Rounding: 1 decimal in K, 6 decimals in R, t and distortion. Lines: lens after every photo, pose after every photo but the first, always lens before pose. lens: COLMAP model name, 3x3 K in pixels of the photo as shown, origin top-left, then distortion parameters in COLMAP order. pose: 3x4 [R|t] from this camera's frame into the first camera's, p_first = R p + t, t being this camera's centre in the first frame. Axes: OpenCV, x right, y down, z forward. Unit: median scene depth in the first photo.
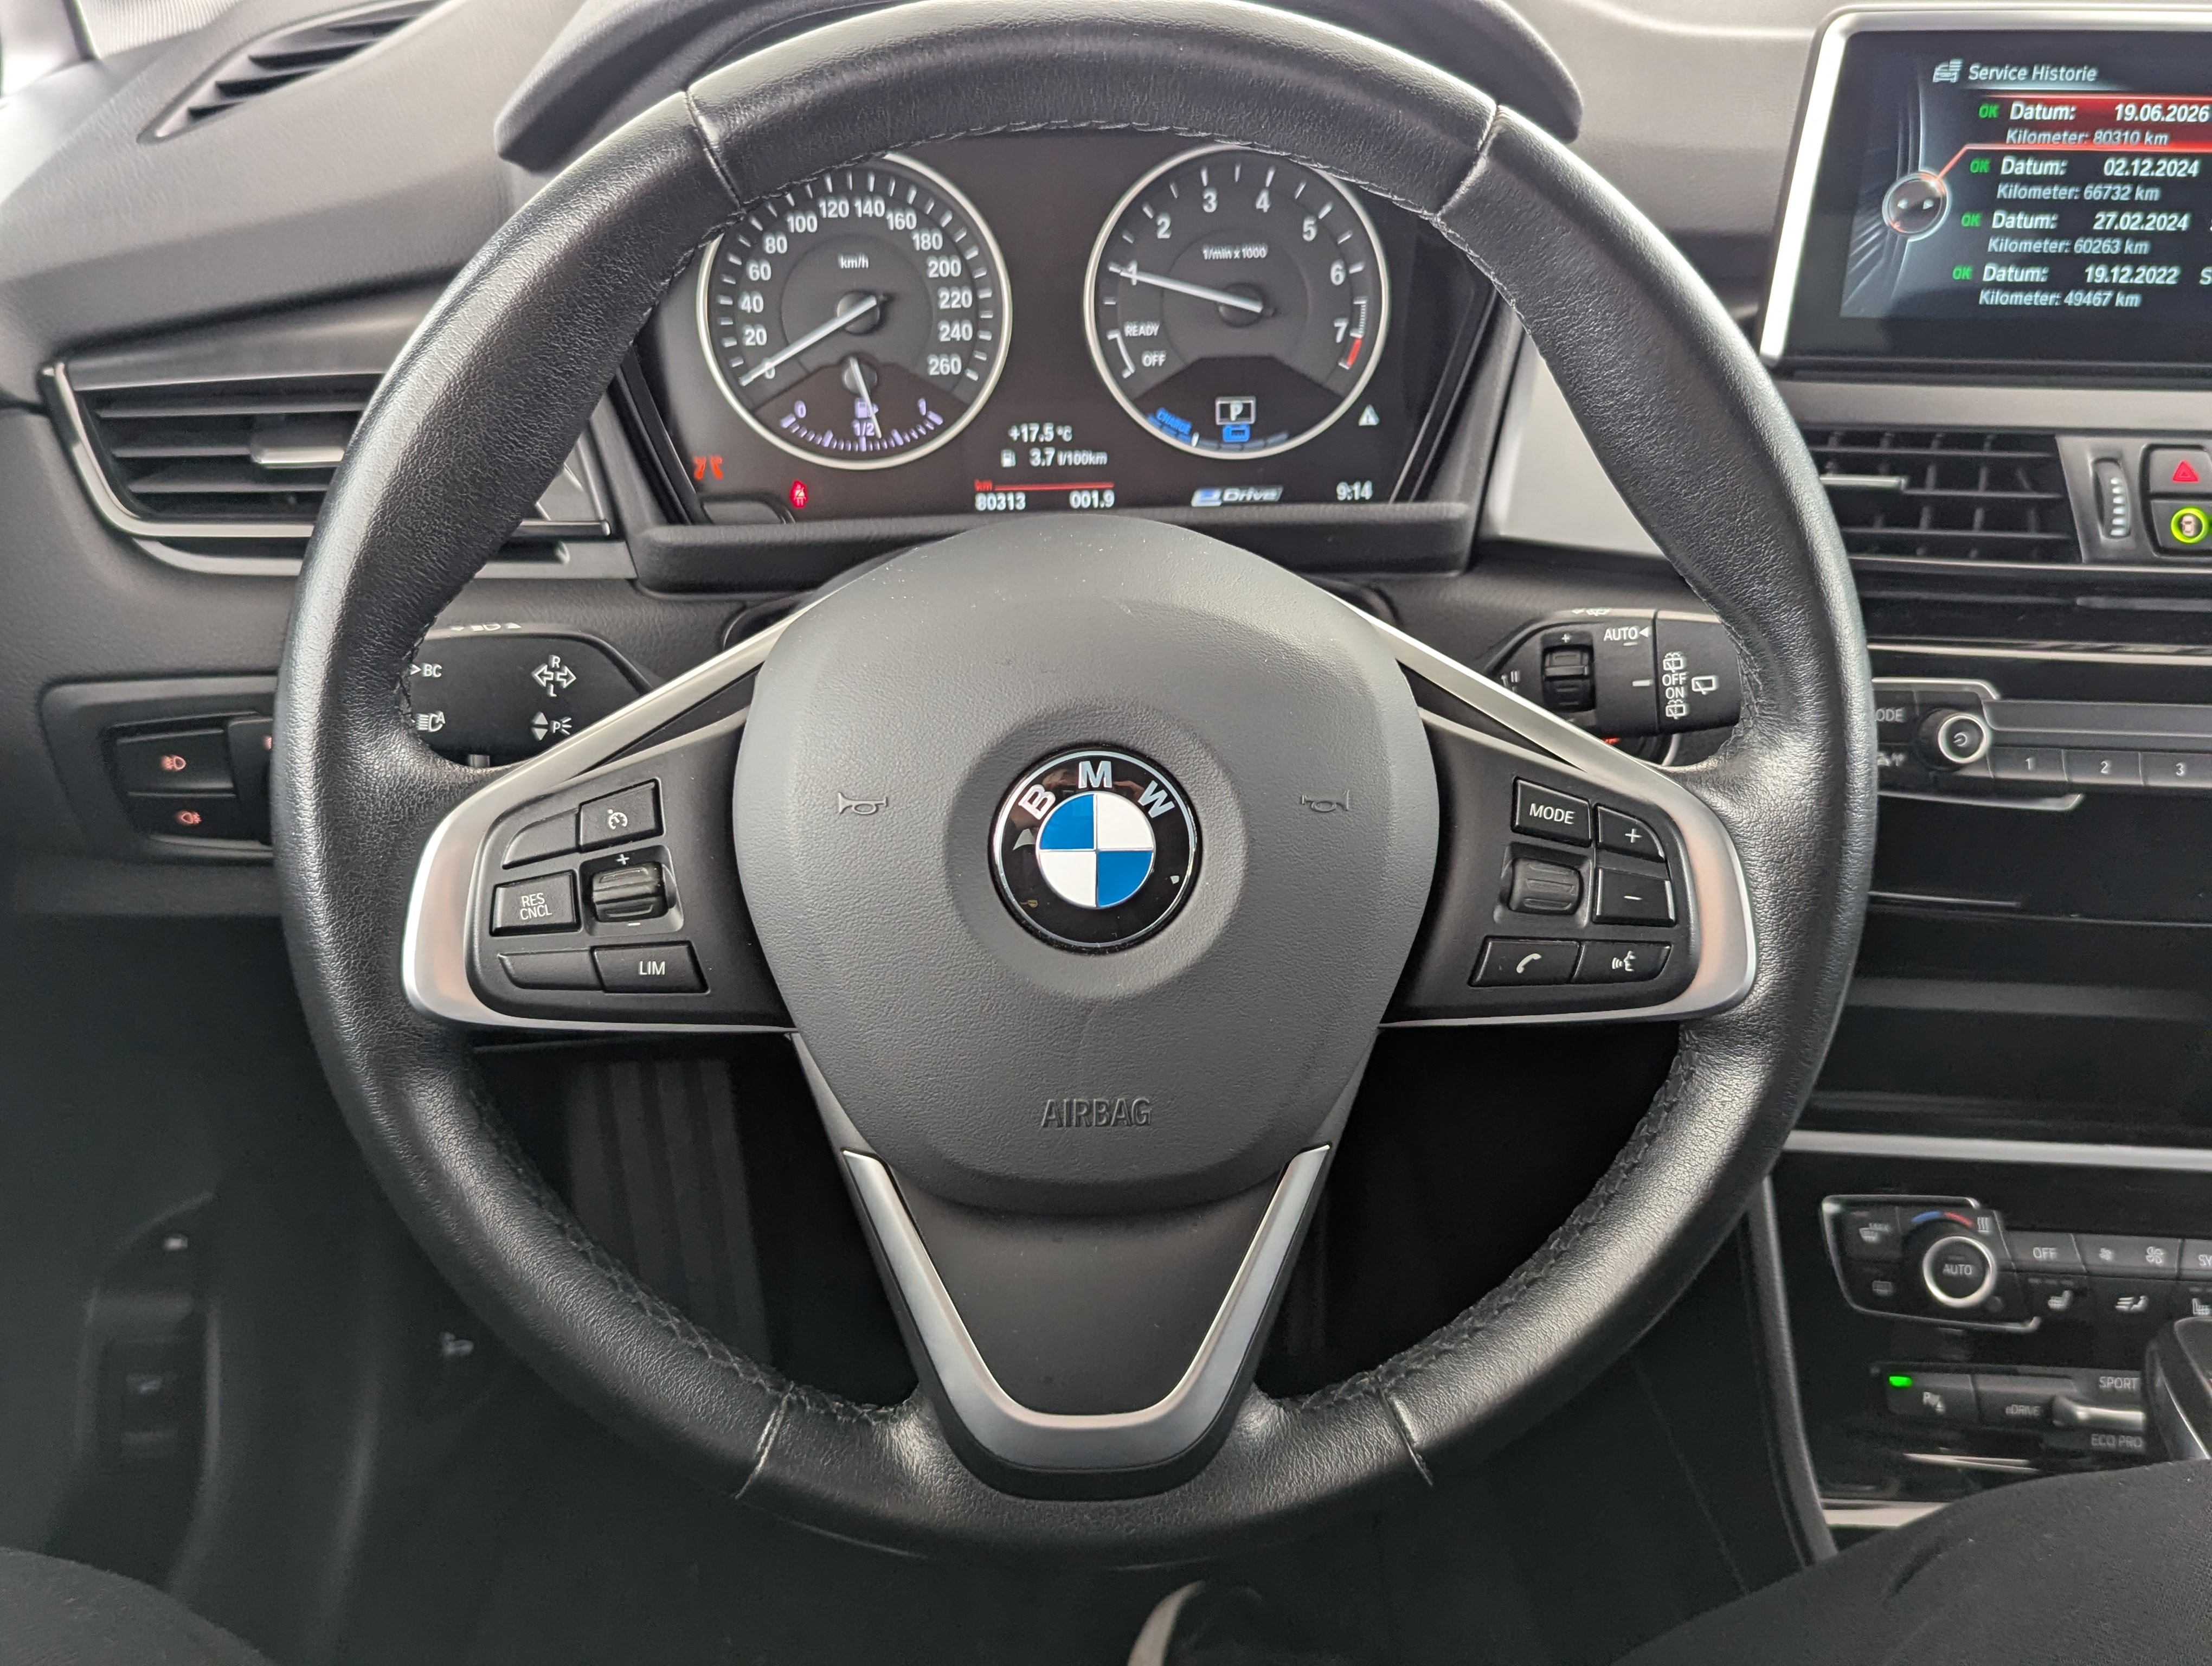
lens RADIAL K [[1925.5, 0, 1086.4], [0, 1925.5, 815.2], [0, 0, 1]] dist [0.014500, -0.070267]
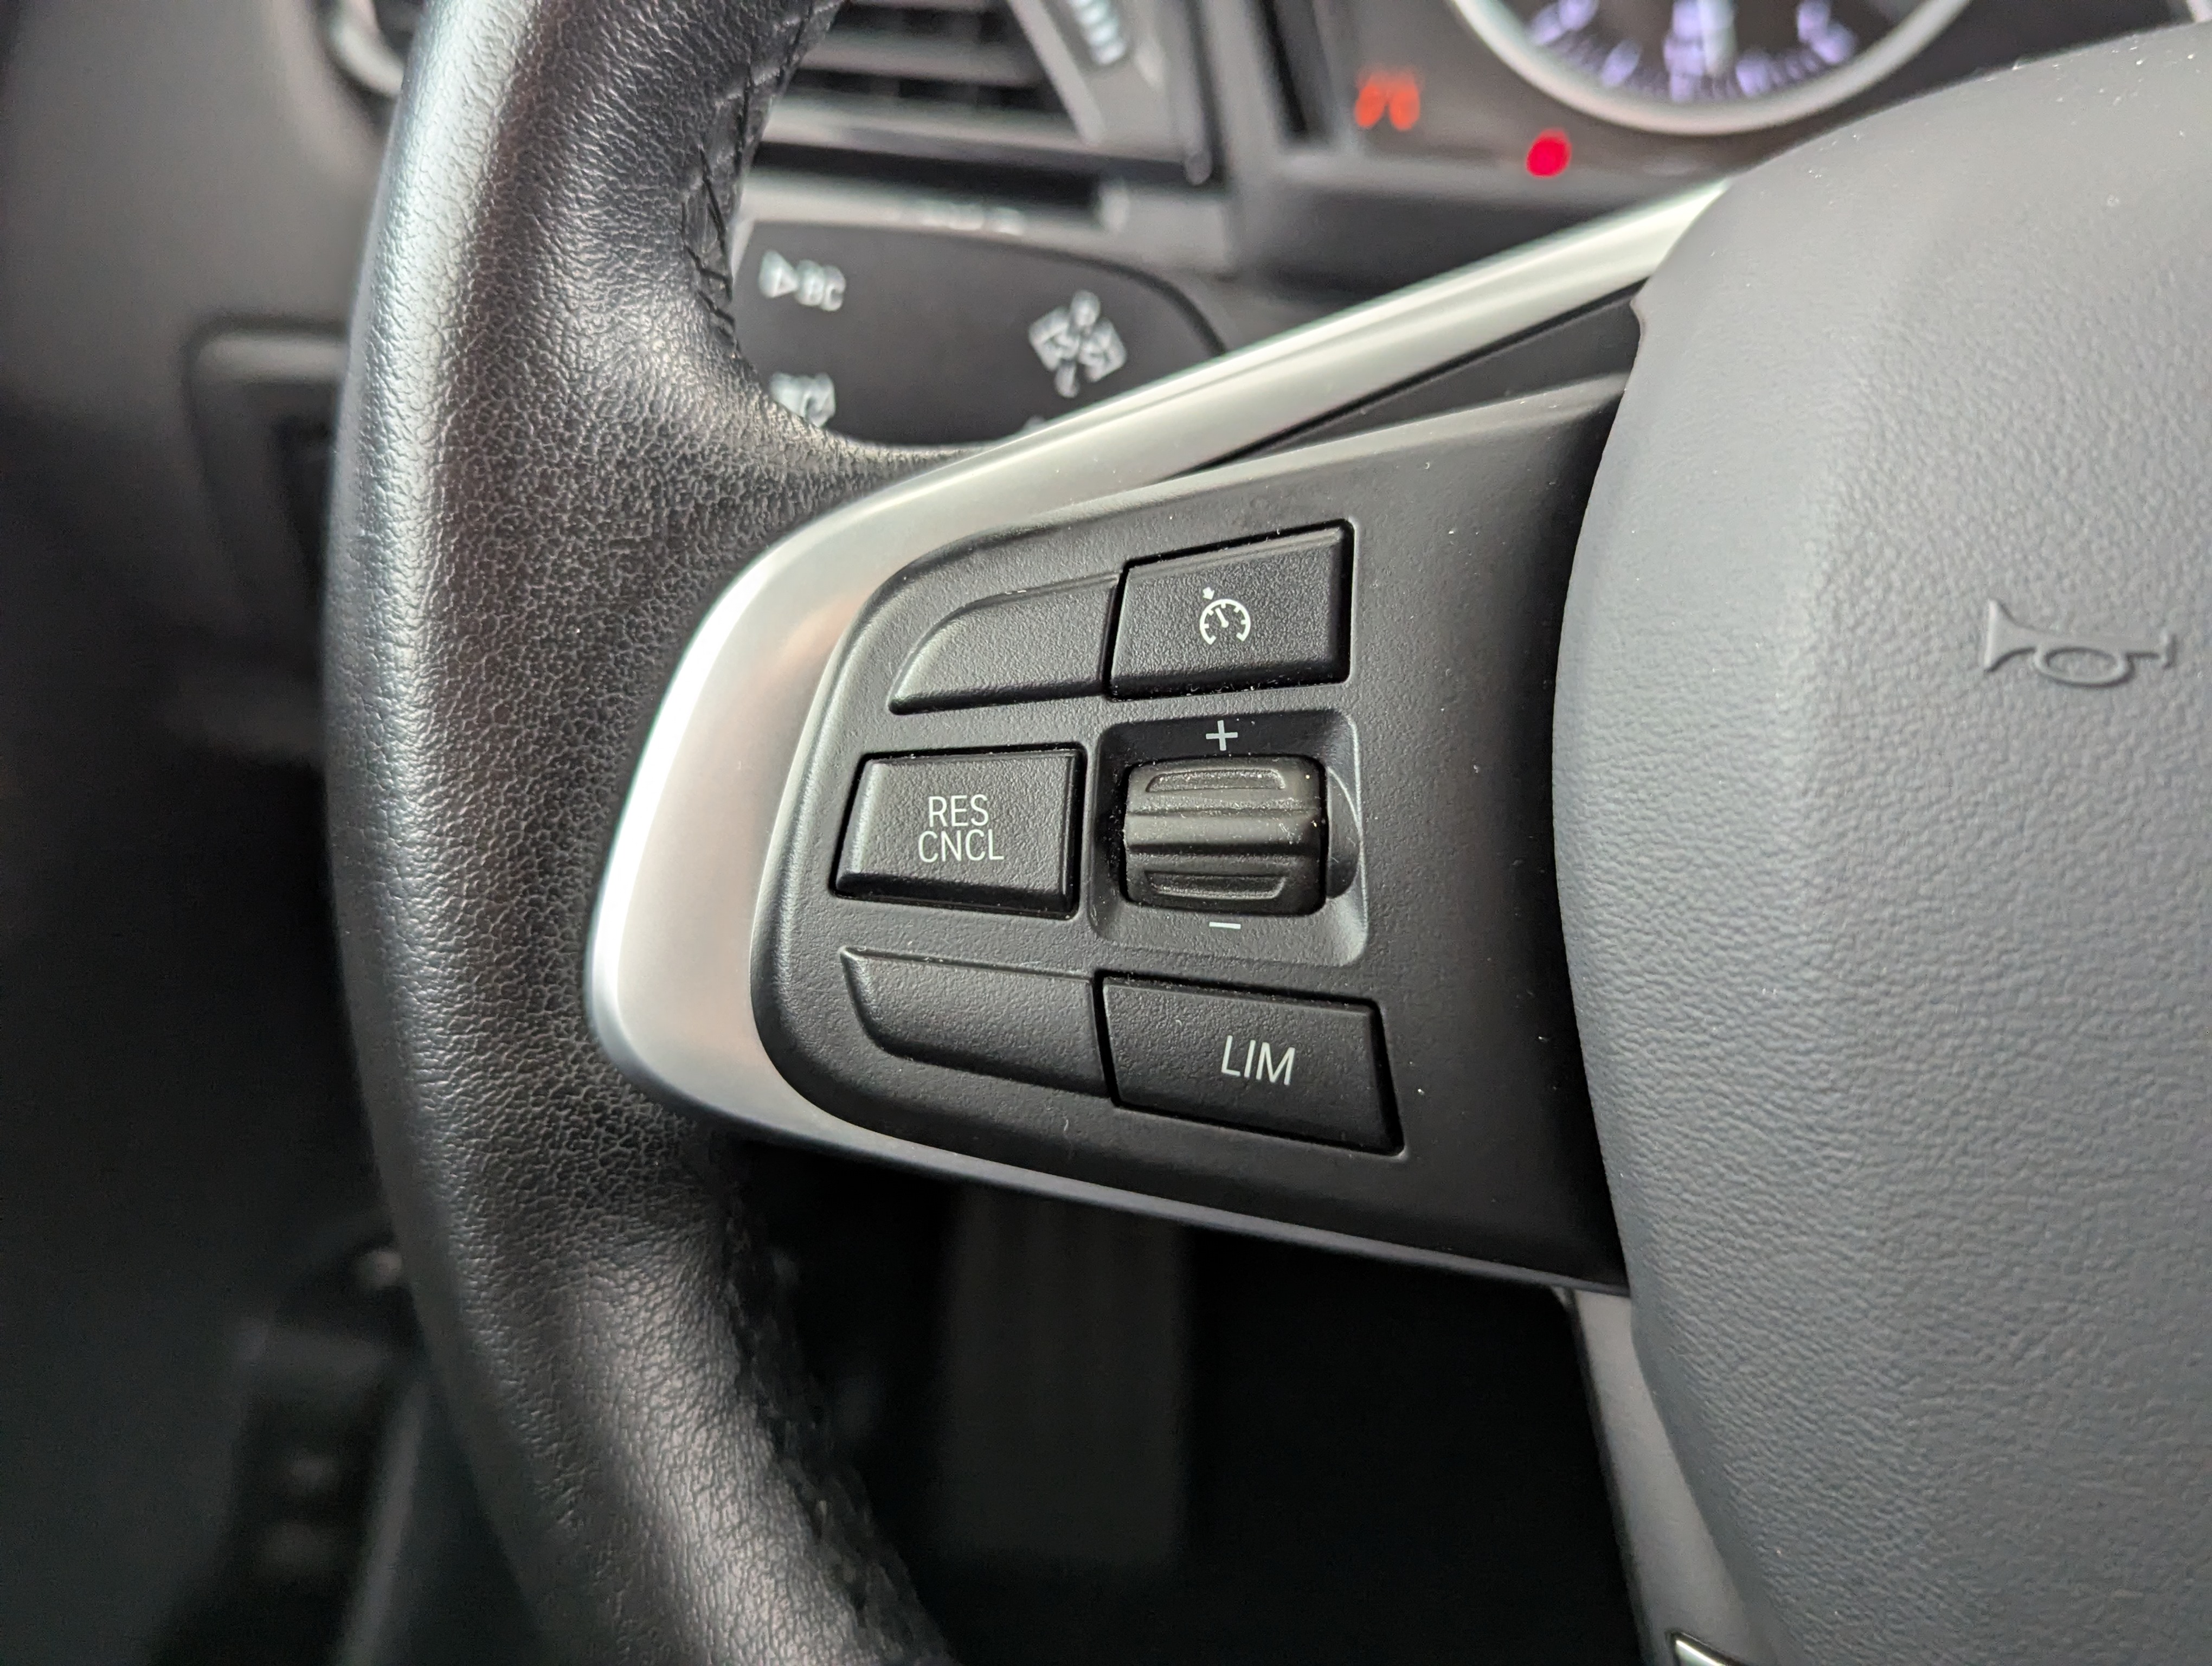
lens RADIAL K [[1925.5, 0, 1104.7], [0, 1925.5, 839.2], [0, 0, 1]] dist [0.014500, -0.070267]
pose [[0.967015, 0.149674, -0.206107, -0.131050], [-0.149897, 0.988593, 0.014625, 0.027722], [0.205945, 0.016752, 0.978420, 0.460702]]
